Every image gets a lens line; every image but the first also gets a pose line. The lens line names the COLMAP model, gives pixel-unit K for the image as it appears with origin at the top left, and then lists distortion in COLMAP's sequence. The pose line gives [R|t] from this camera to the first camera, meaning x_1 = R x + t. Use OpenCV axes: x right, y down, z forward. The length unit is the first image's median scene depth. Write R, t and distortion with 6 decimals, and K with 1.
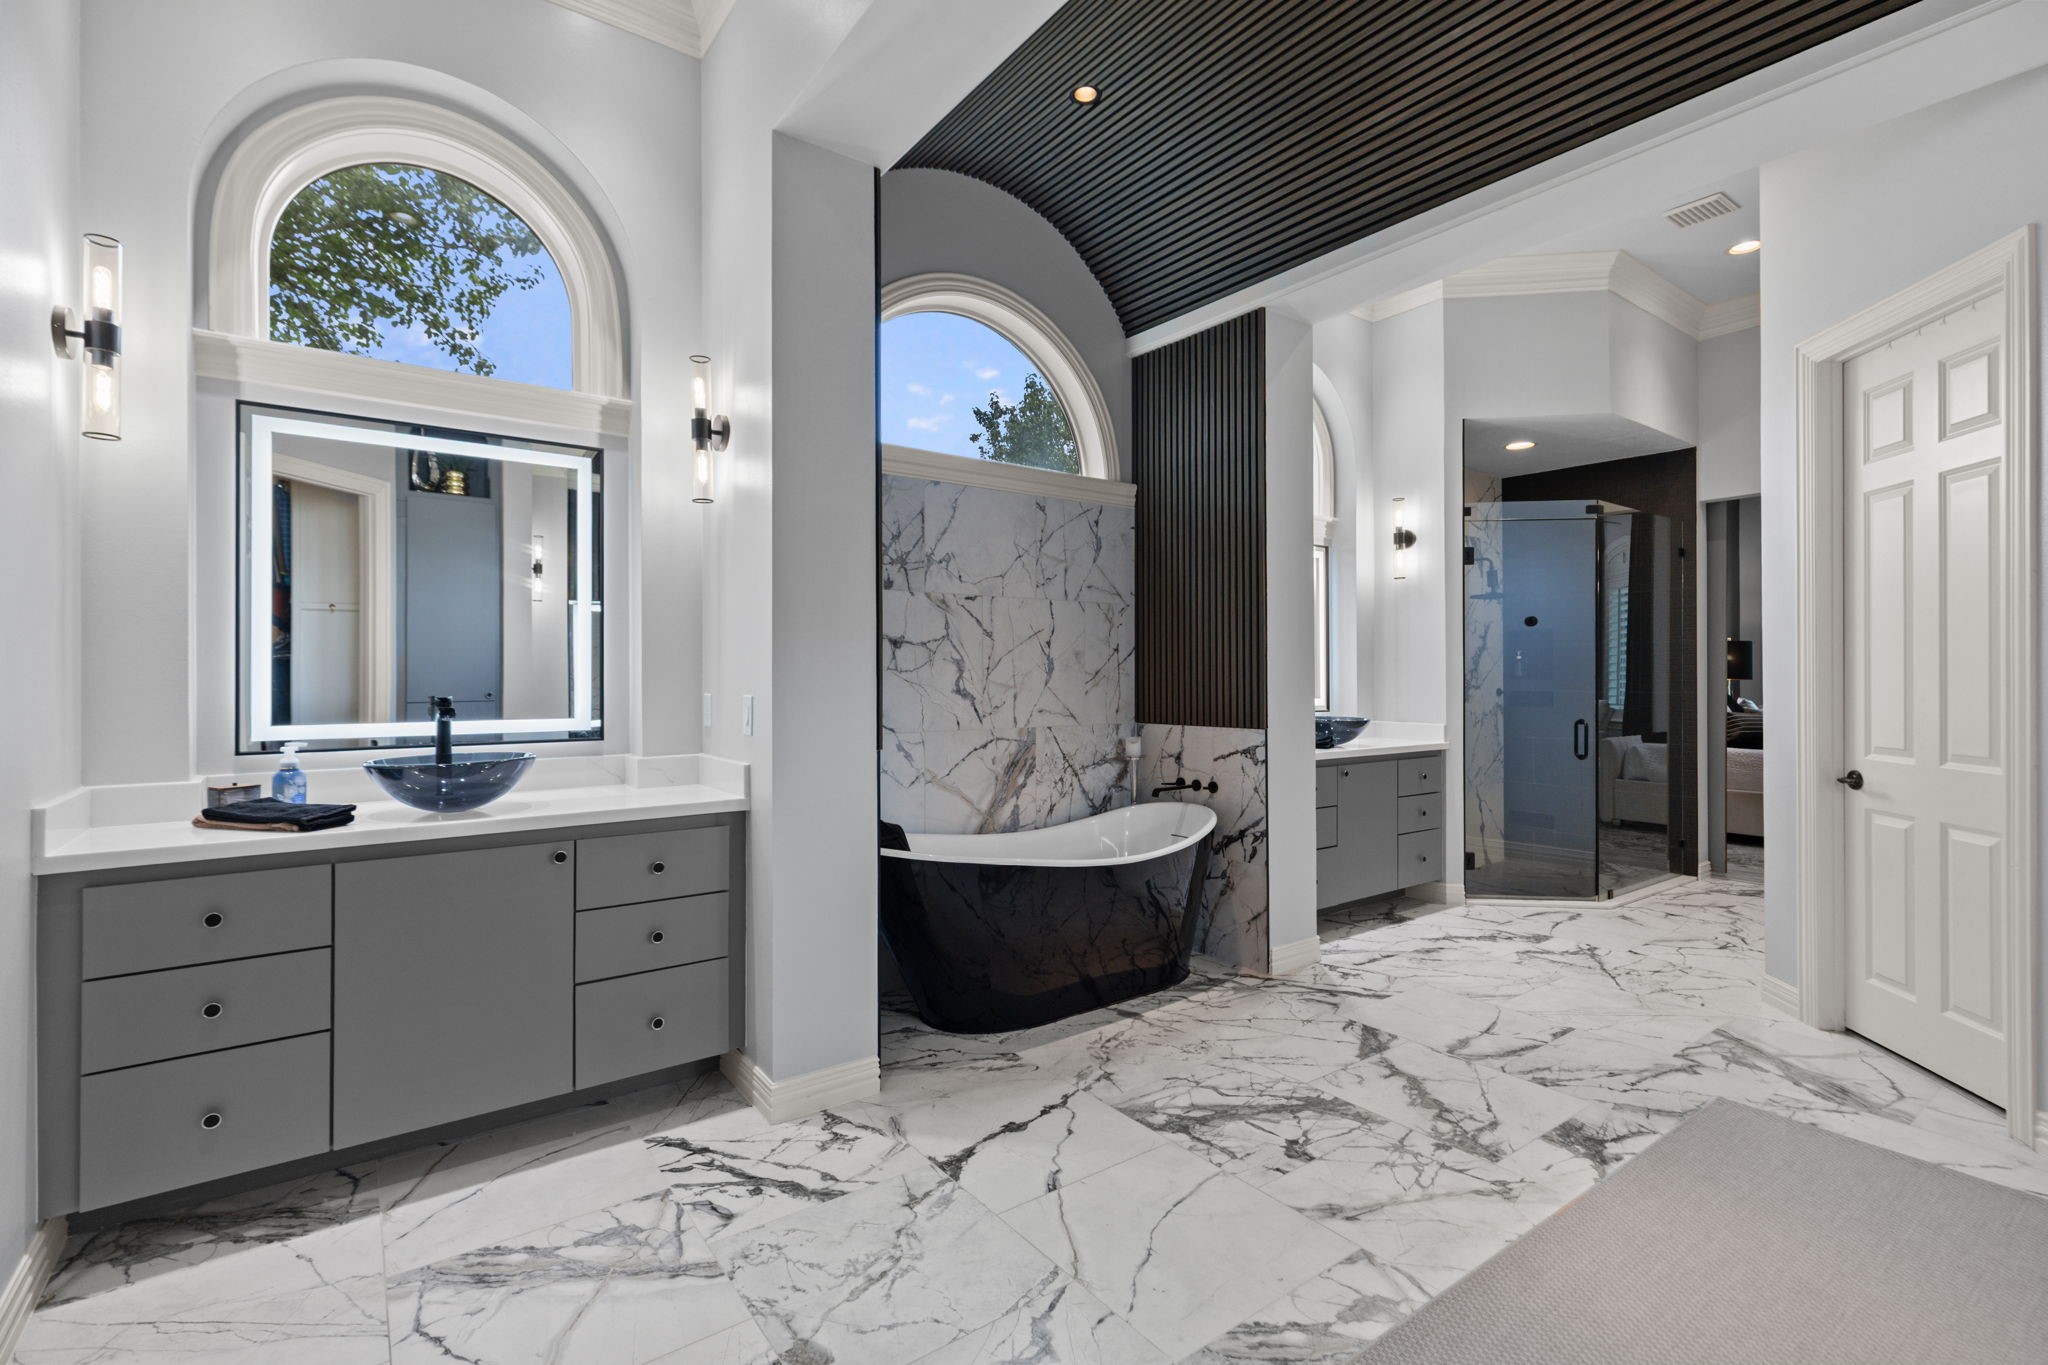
lens RADIAL K [[921.4, 0, 1024.0], [0, 921.4, 682.5], [0, 0, 1]] dist [0.003242, 0.000418]
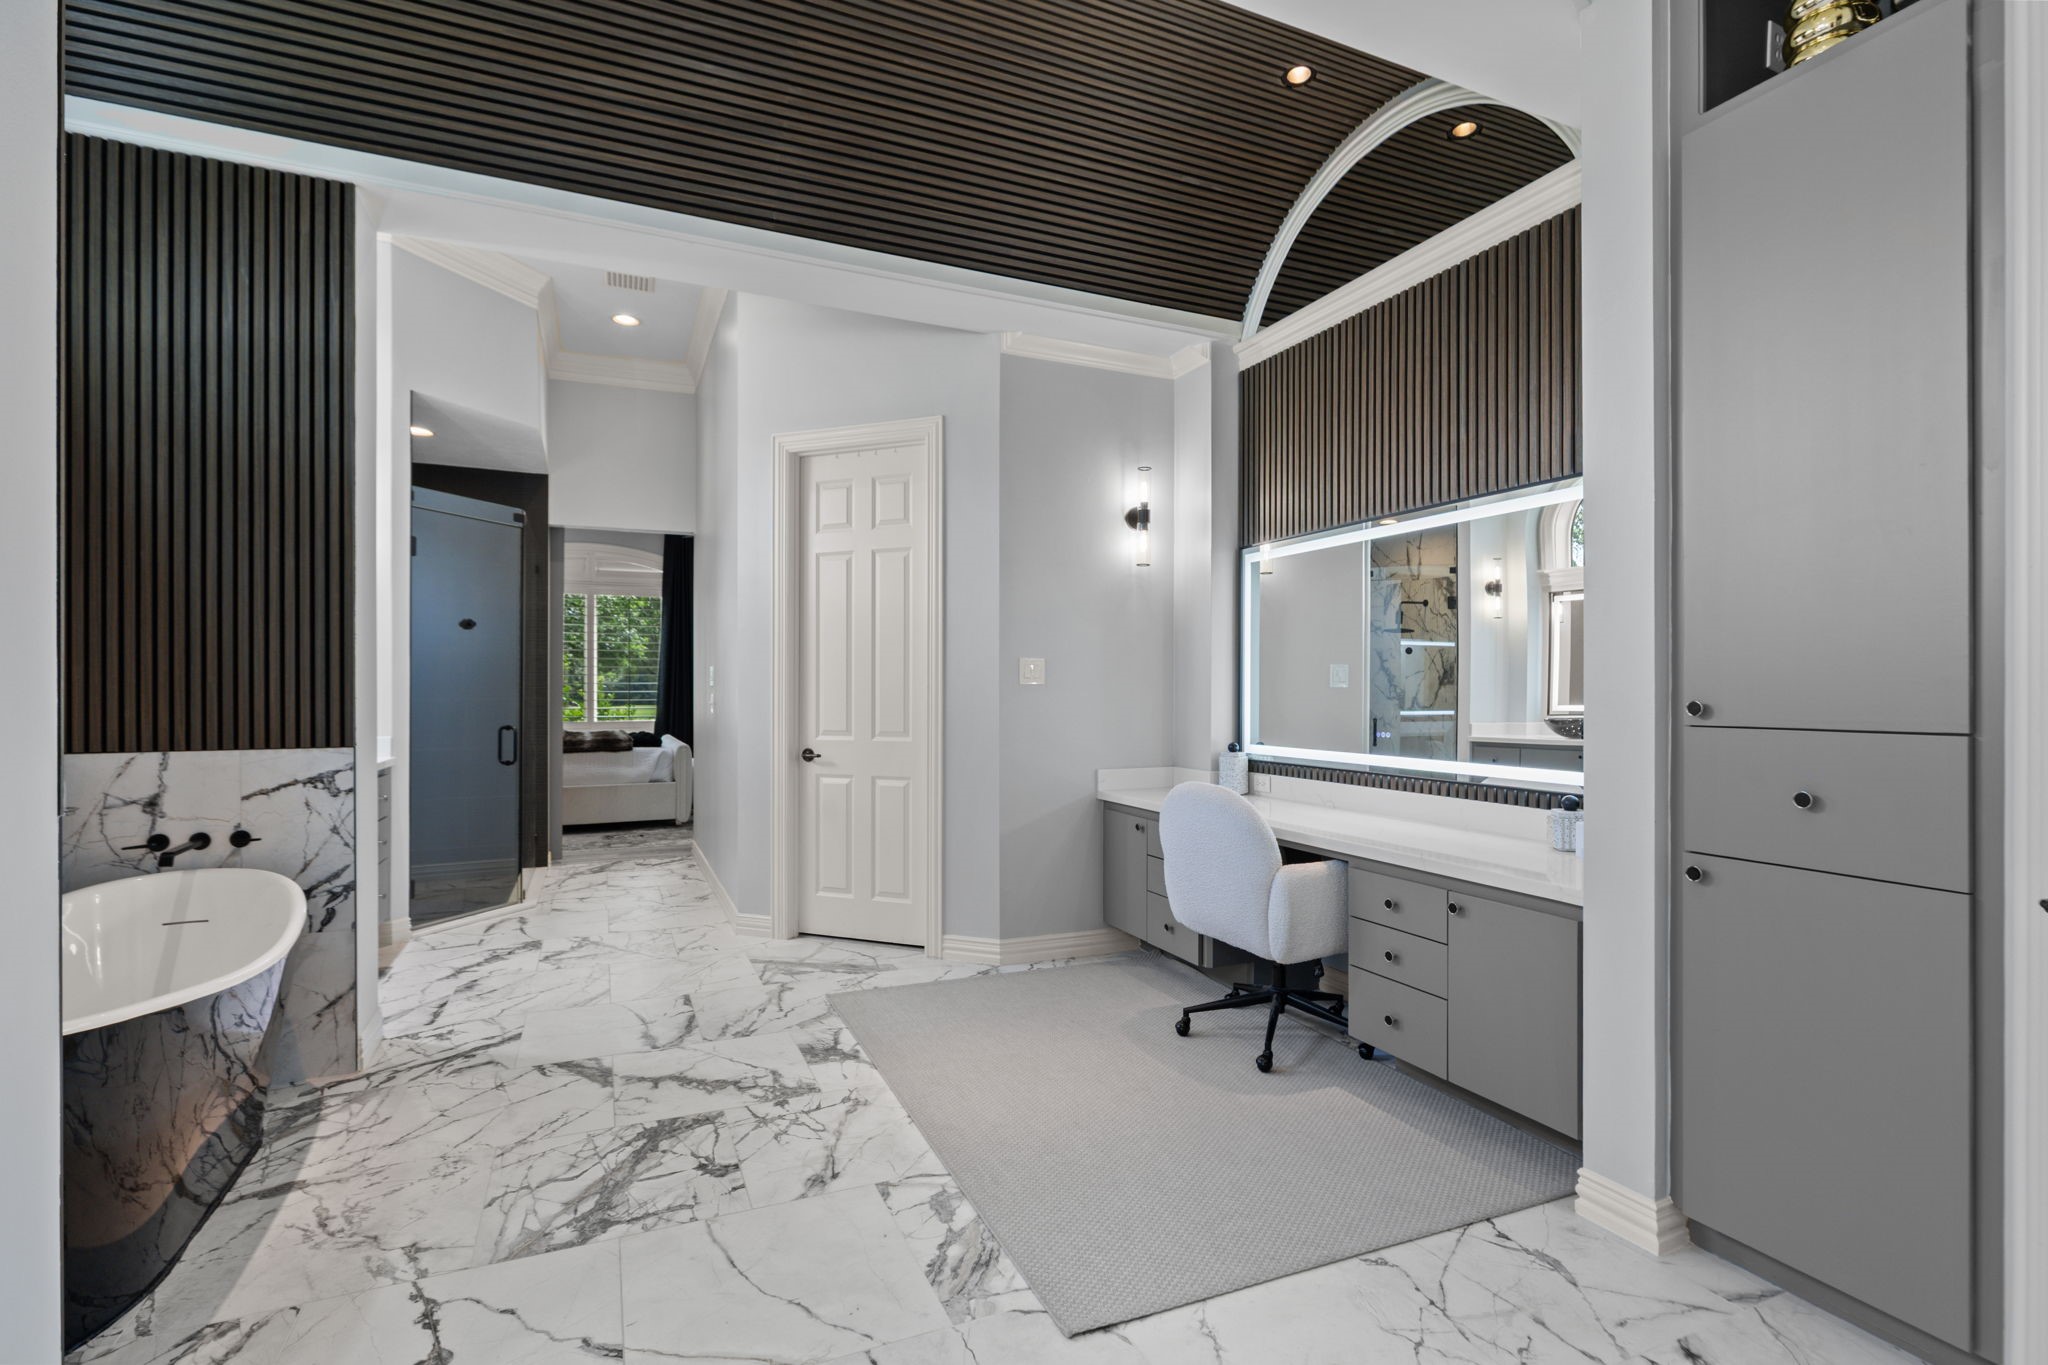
lens RADIAL K [[956.5, 0, 1022.2], [0, 956.5, 696.7], [0, 0, 1]] dist [-0.001630, -0.000355]
pose [[0.221903, -0.006518, 0.975047, -0.467180], [0.006241, 0.999967, 0.005264, 0.010990], [-0.975049, 0.004918, 0.221936, 0.366074]]
